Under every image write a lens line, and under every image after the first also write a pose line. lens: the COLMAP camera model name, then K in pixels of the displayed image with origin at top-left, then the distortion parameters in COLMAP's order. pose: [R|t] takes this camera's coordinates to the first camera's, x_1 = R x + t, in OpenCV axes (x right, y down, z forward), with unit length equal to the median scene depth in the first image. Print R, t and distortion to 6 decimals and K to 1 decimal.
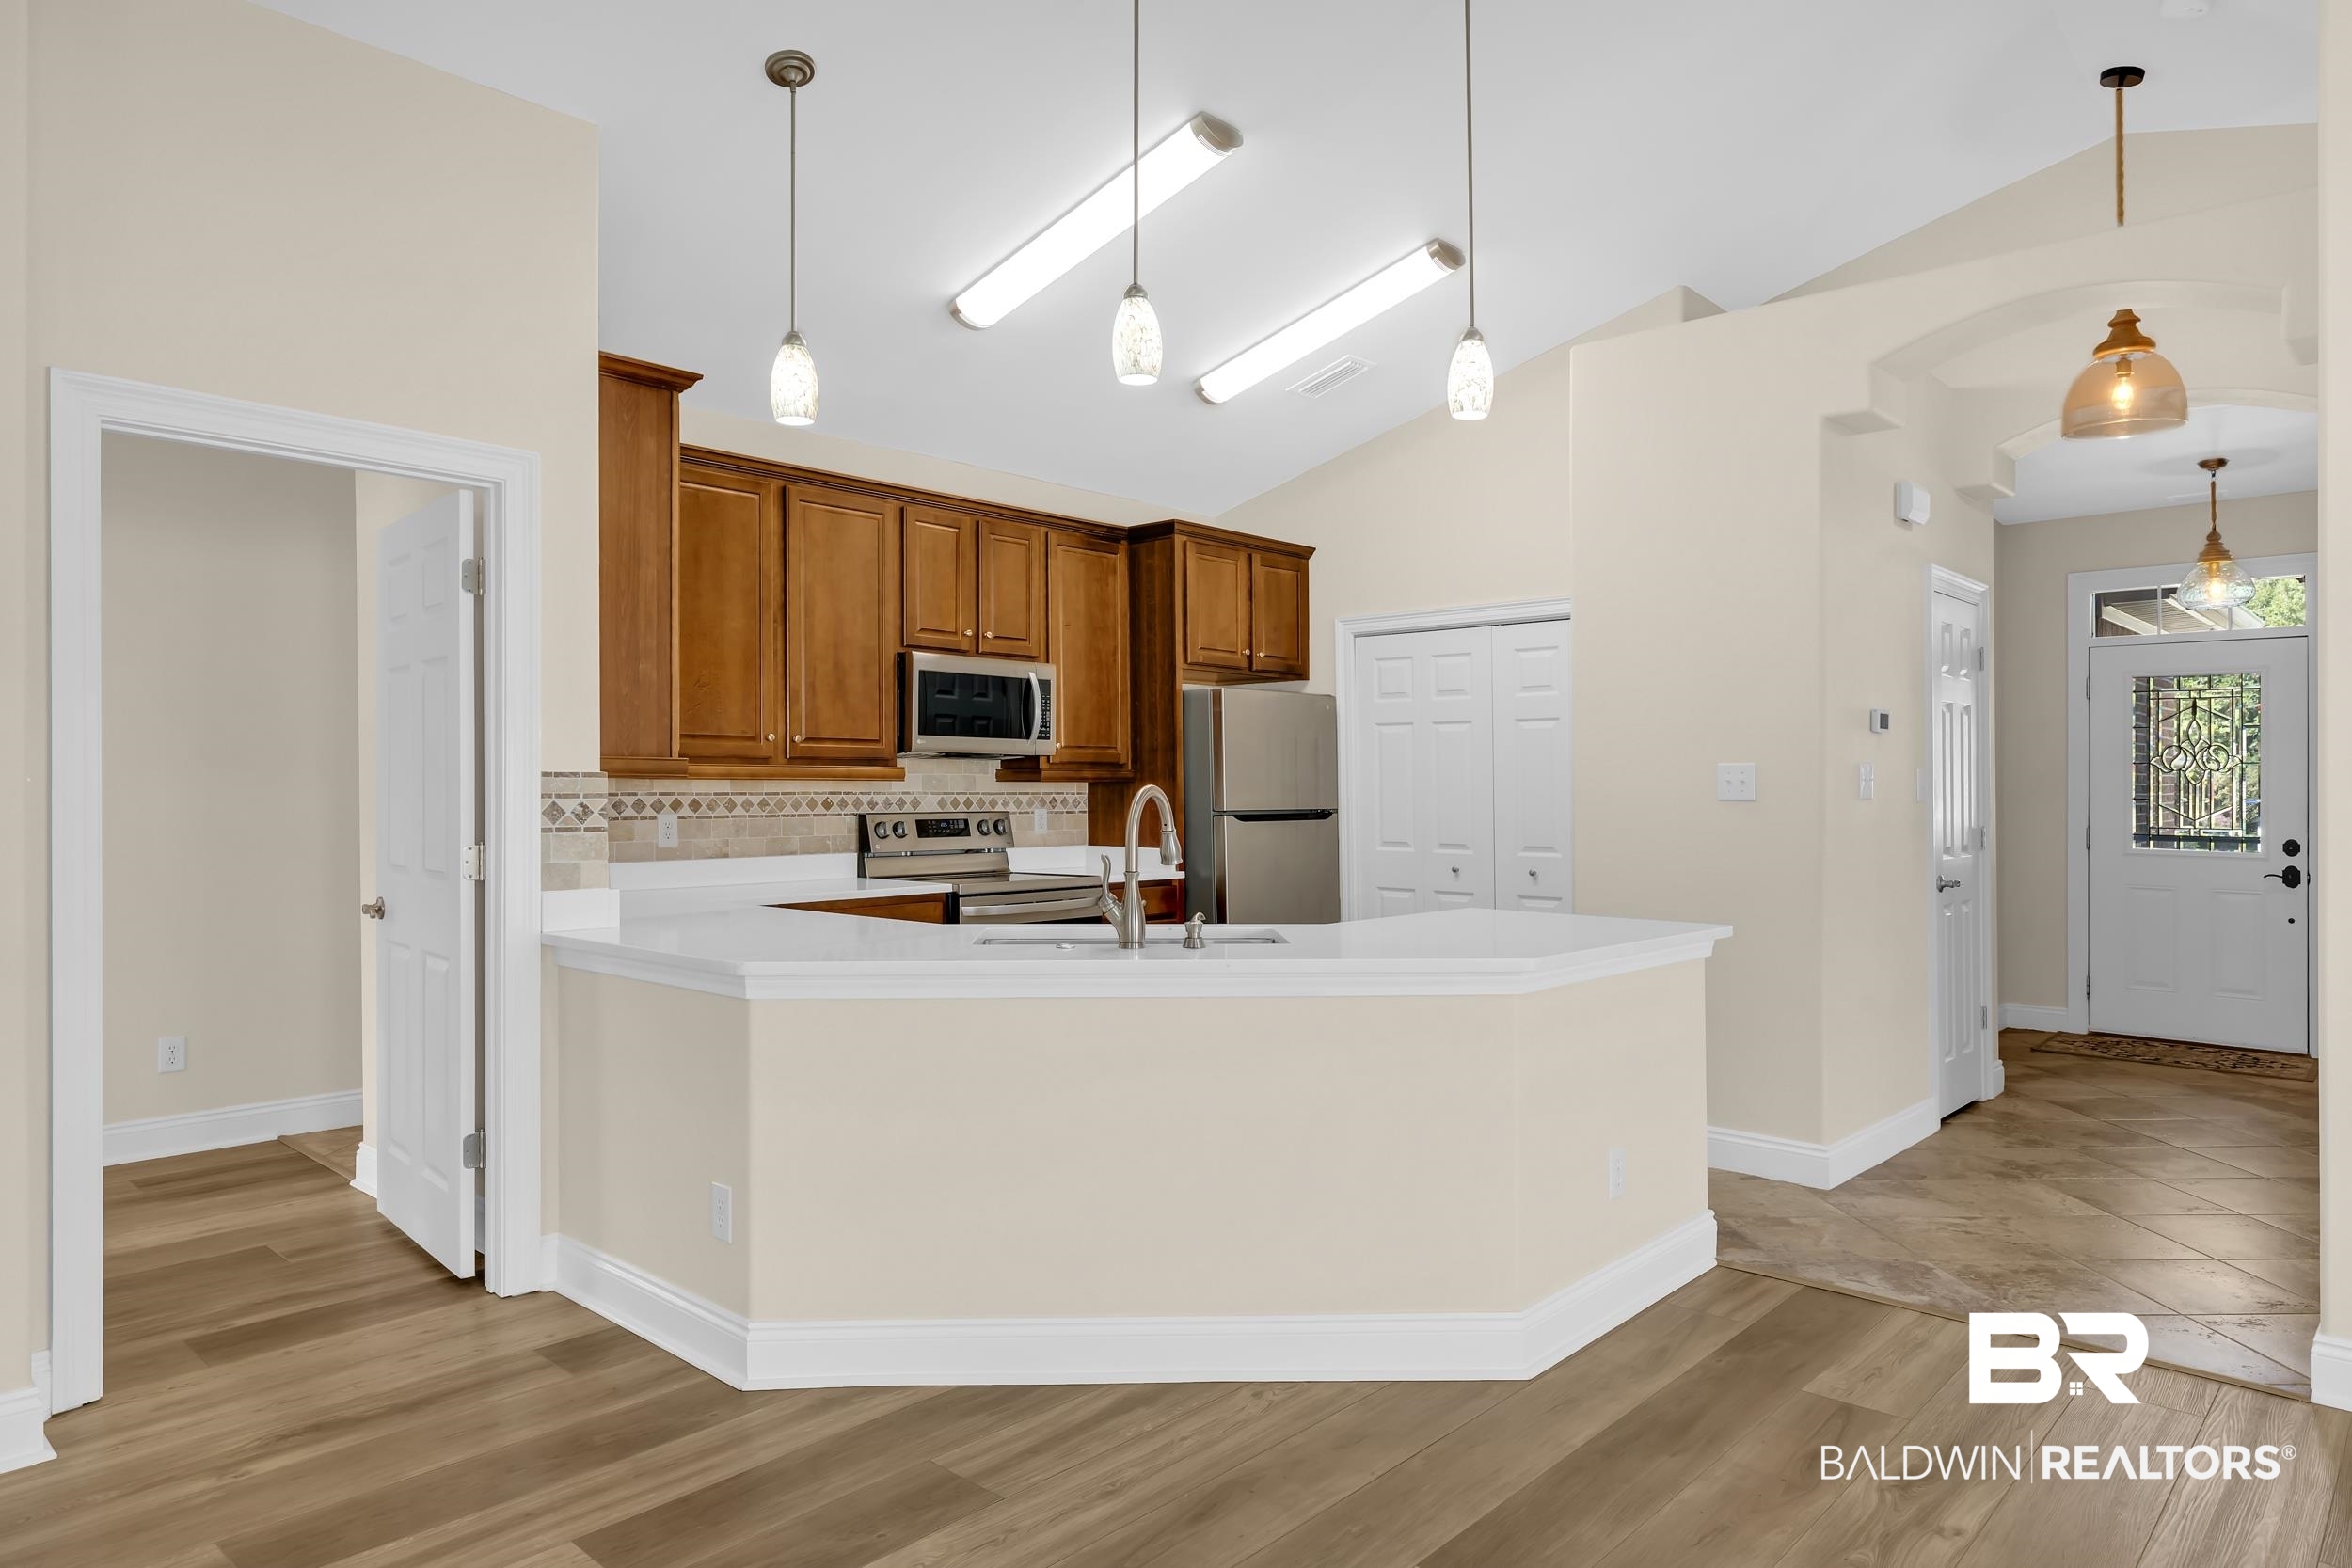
lens RADIAL K [[1433.8, 0, 1176.0], [0, 1433.8, 784.0], [0, 0, 1]] dist [-0.000219, -0.000038]
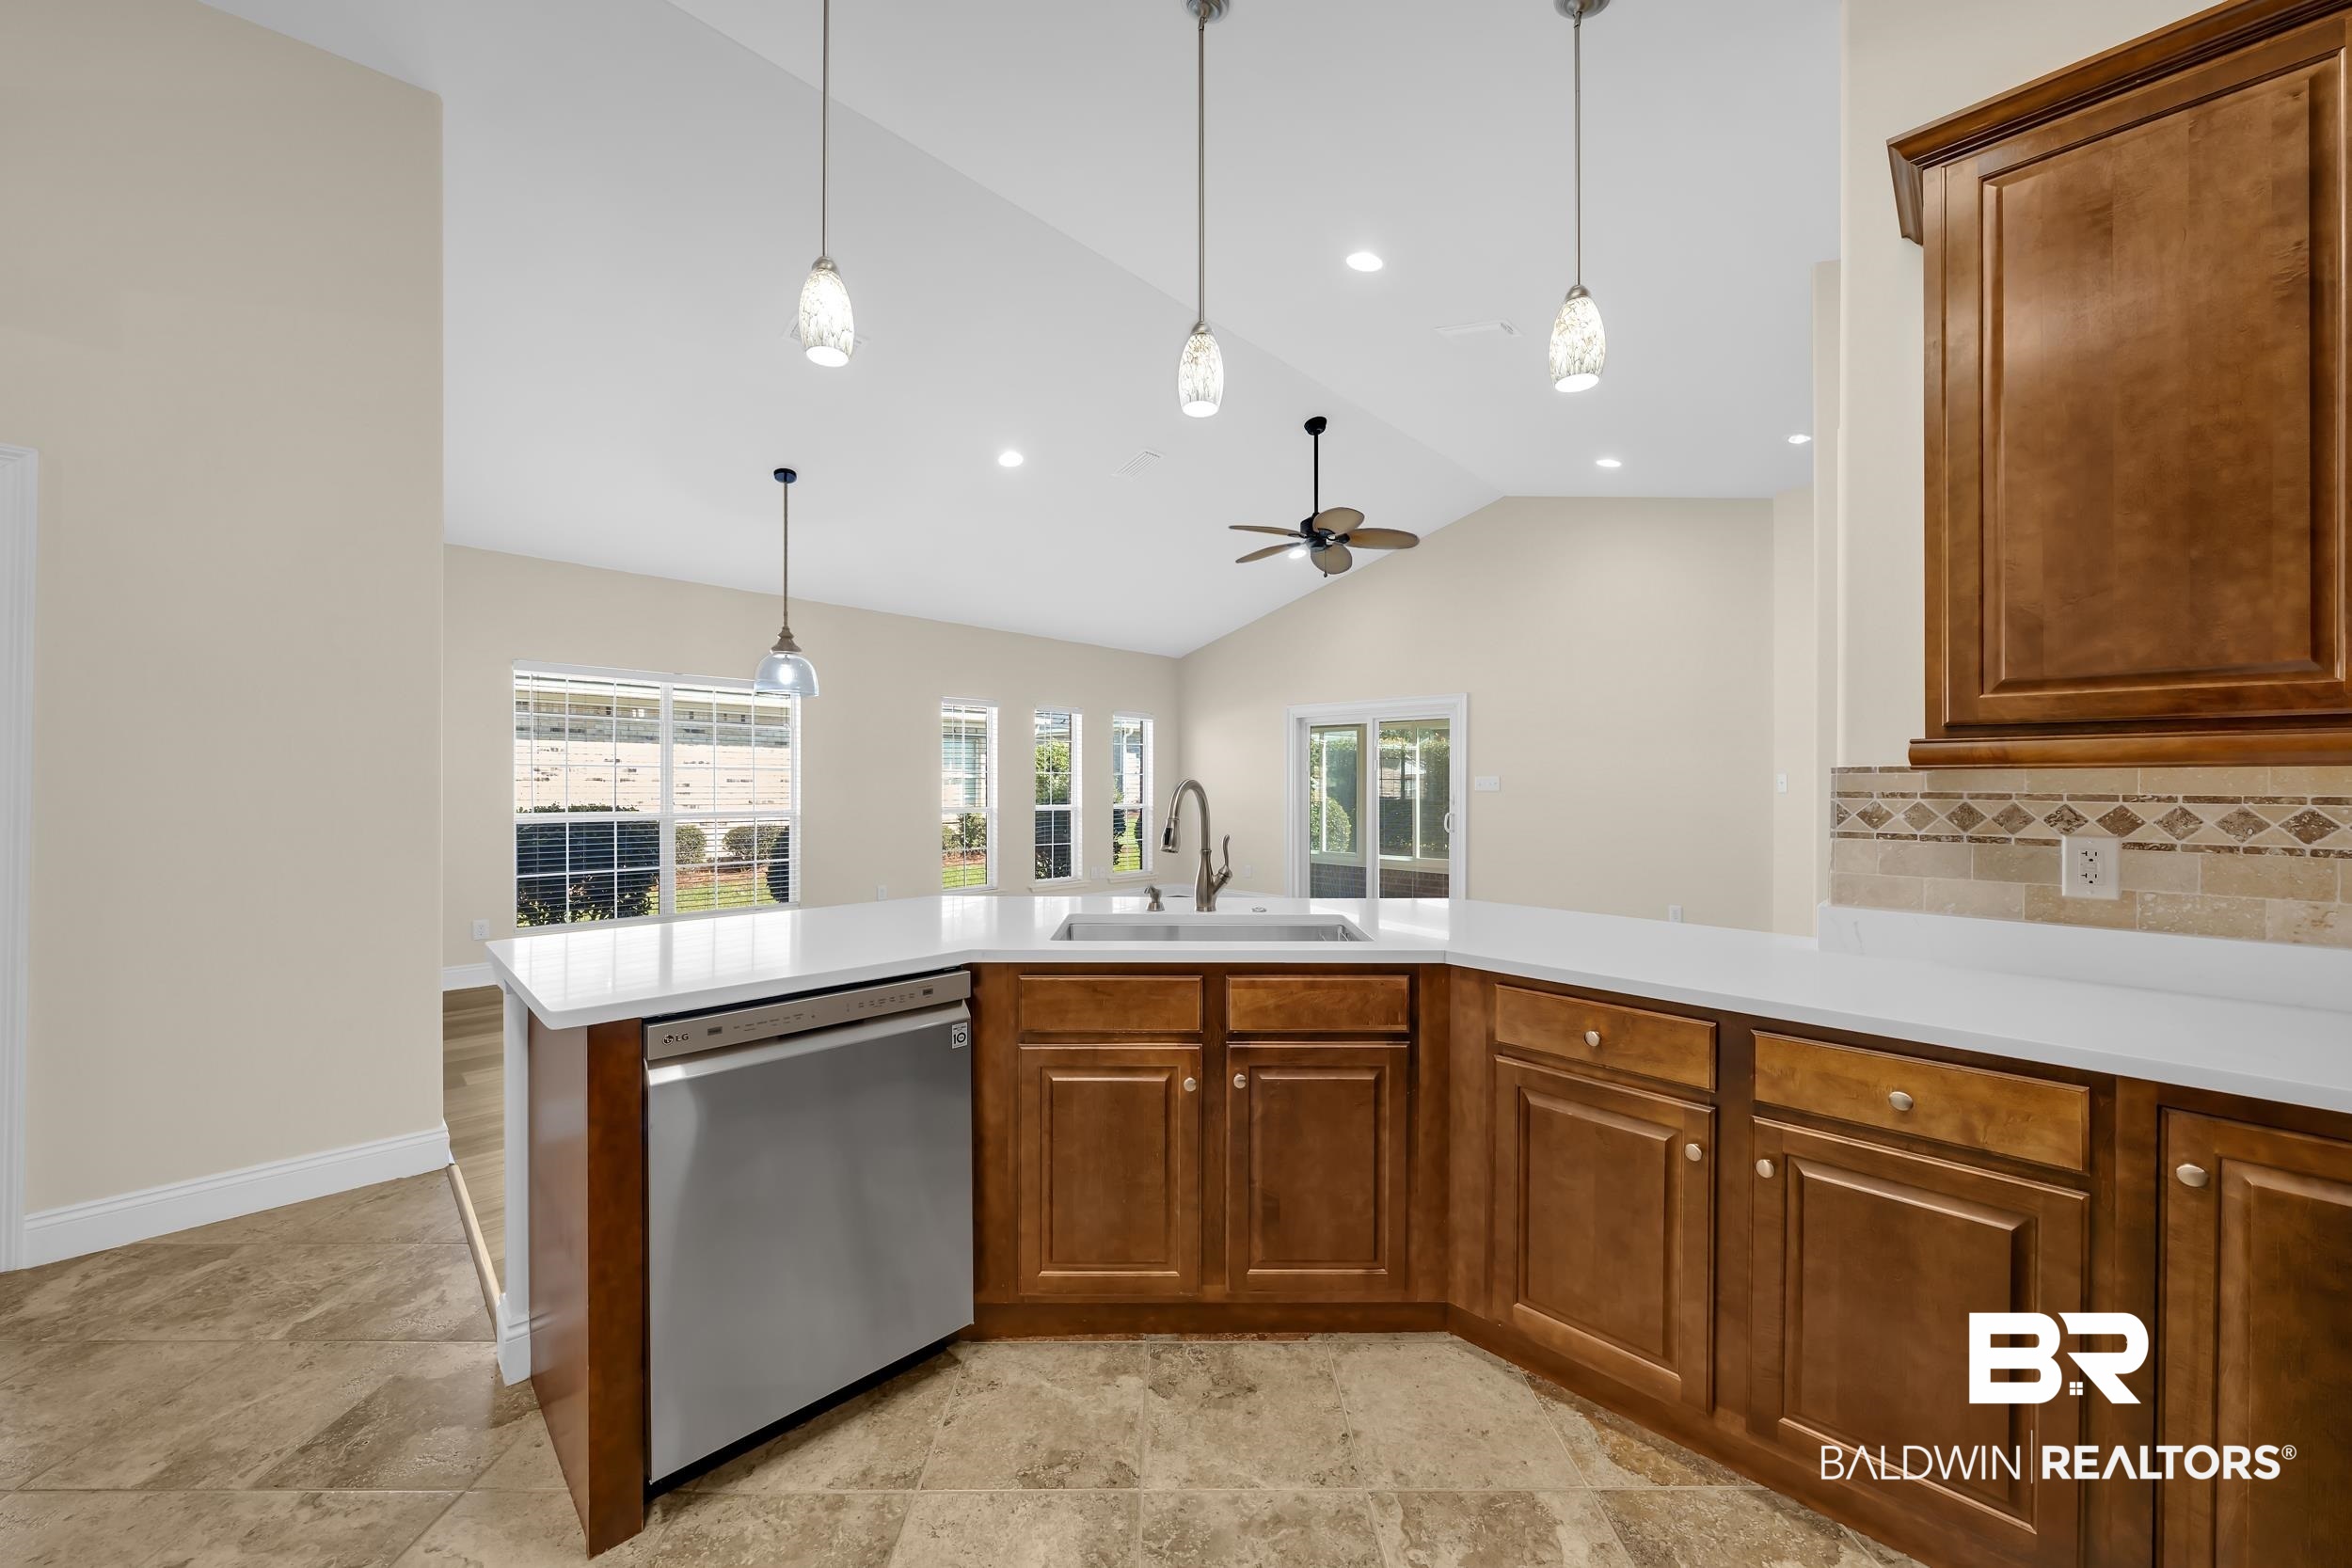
lens RADIAL K [[846.8, 0, 1177.0], [0, 846.8, 783.0], [0, 0, 1]] dist [-0.004688, 0.000534]
pose [[-0.999036, -0.006692, 0.043394, -0.021139], [-0.006906, 0.999965, -0.004797, 0.004336], [-0.043360, -0.005092, -0.999047, 1.072000]]
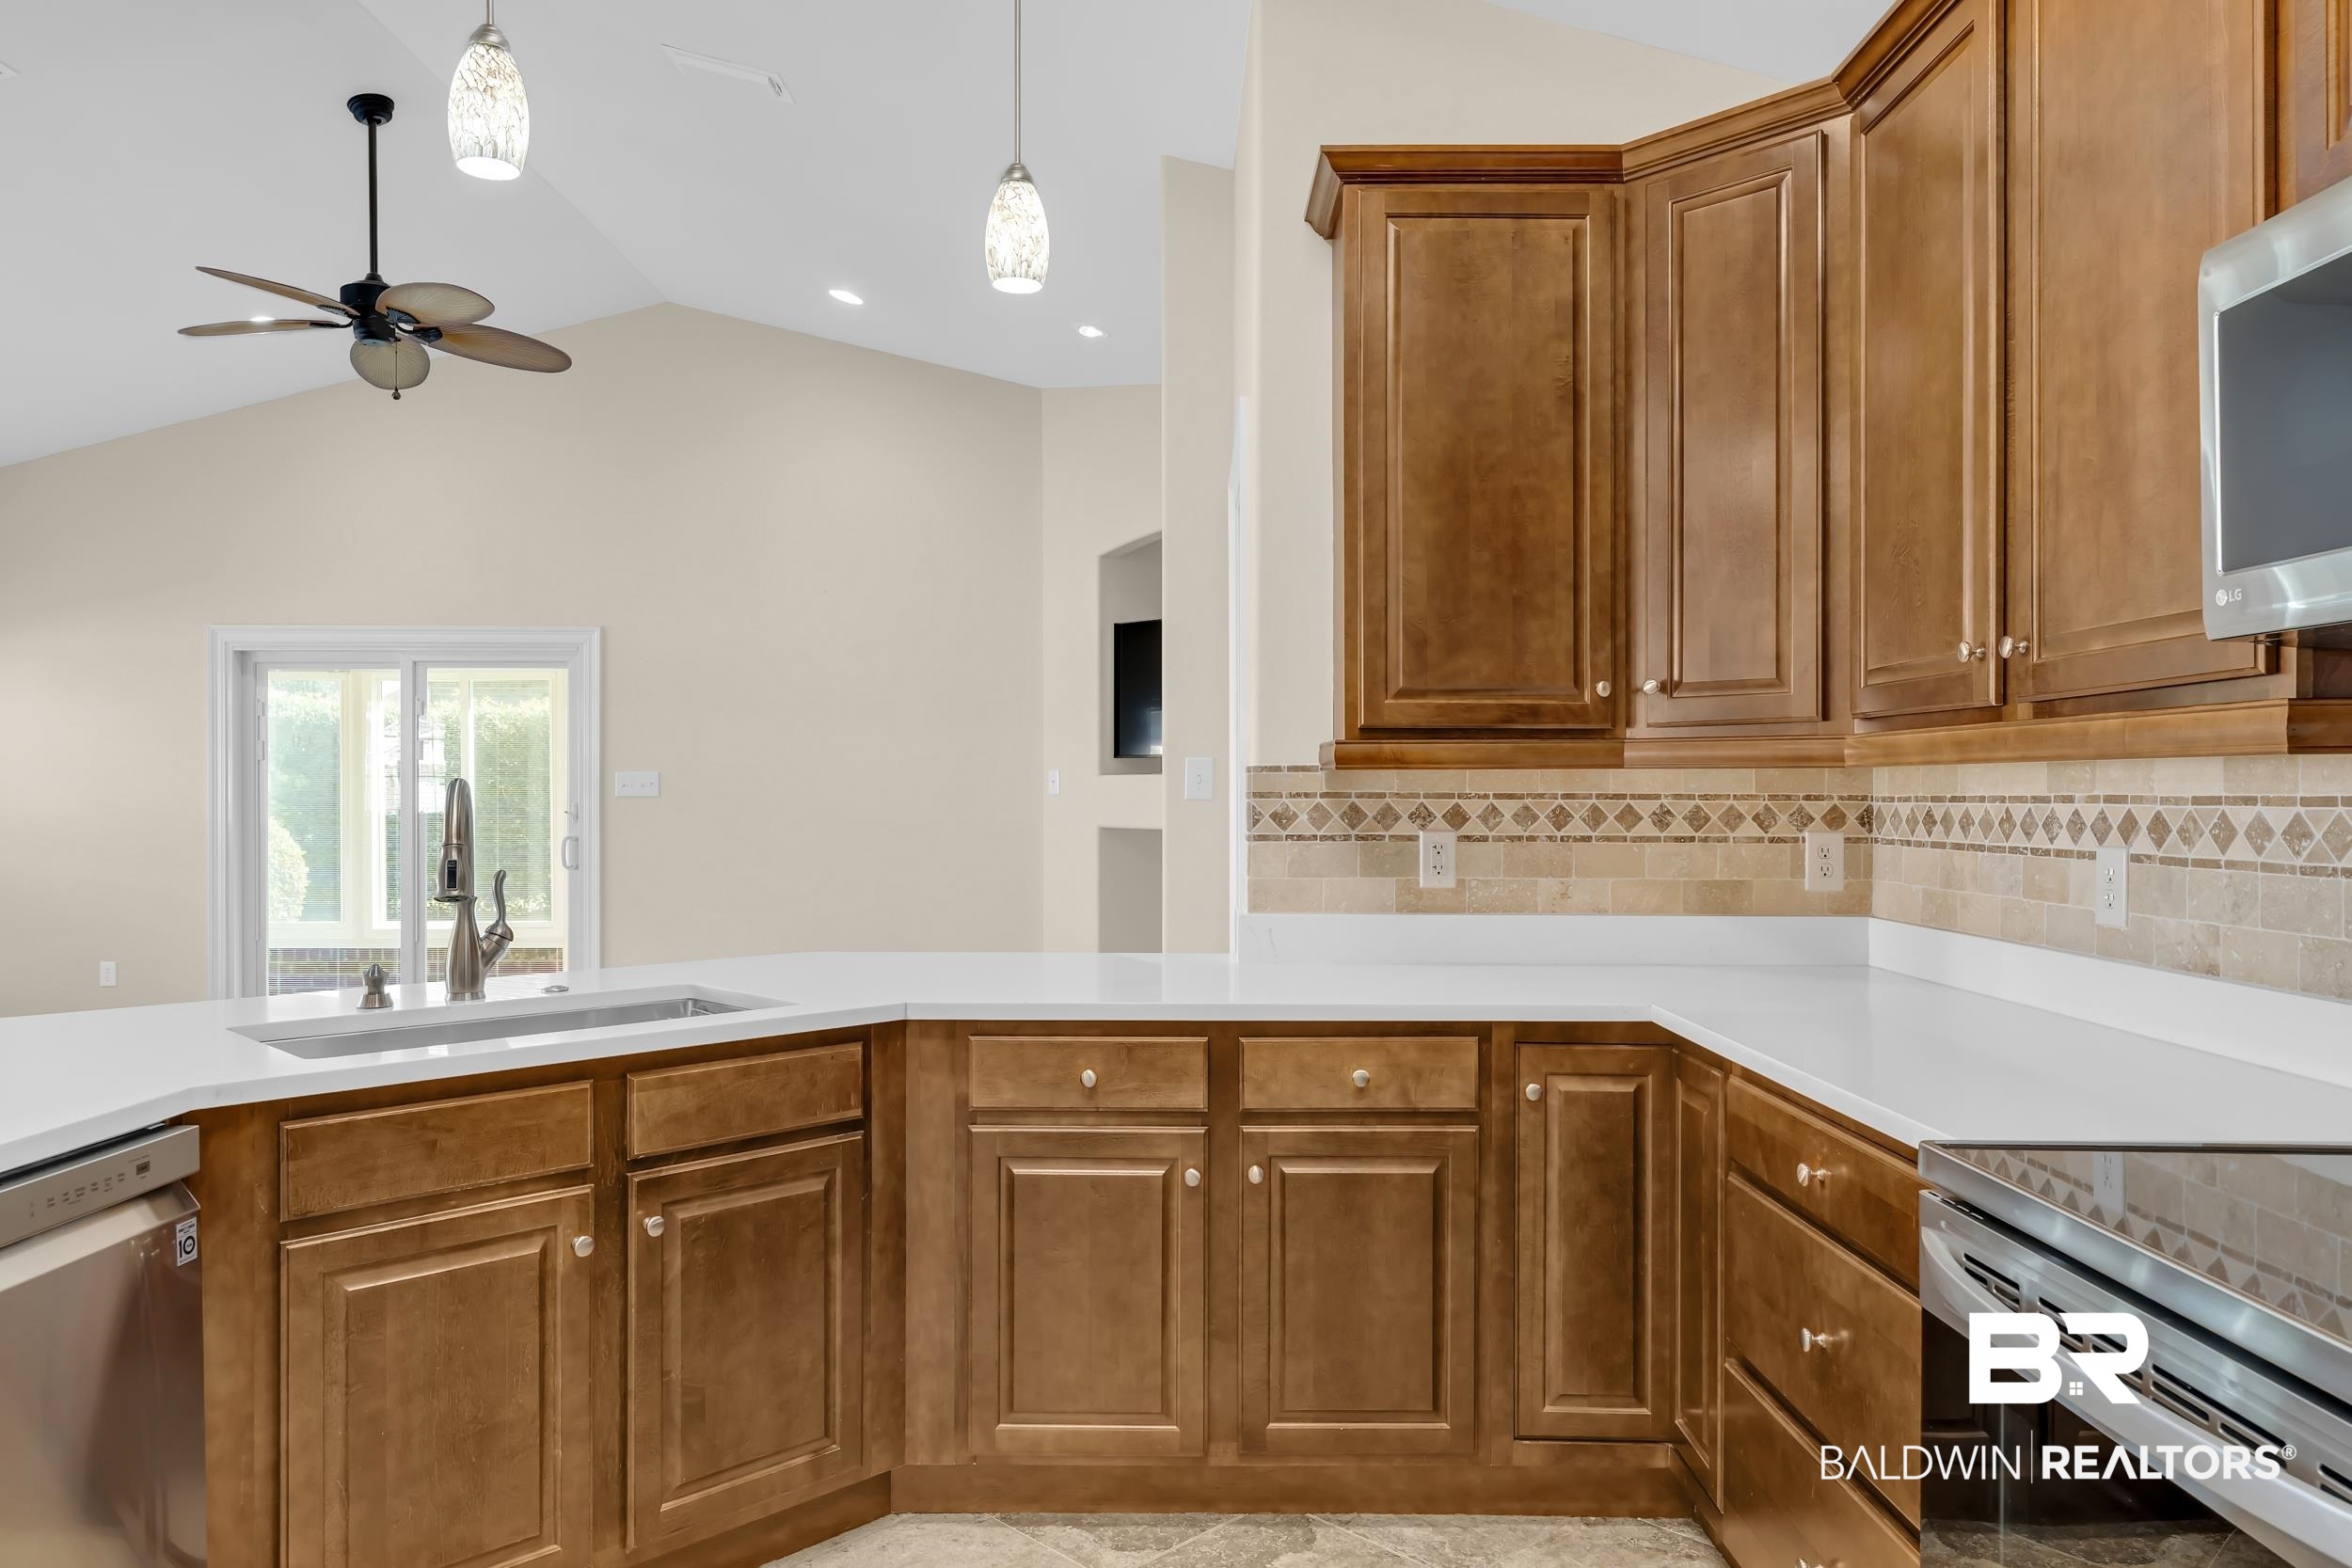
lens RADIAL K [[1652.1, 0, 1171.7], [0, 1652.1, 785.3], [0, 0, 1]] dist [0.006592, 0.004634]
pose [[-0.736854, -0.002757, -0.676046, 0.166208], [0.001199, 0.999985, -0.005385, 0.005129], [0.676051, -0.004779, -0.736840, 1.156384]]
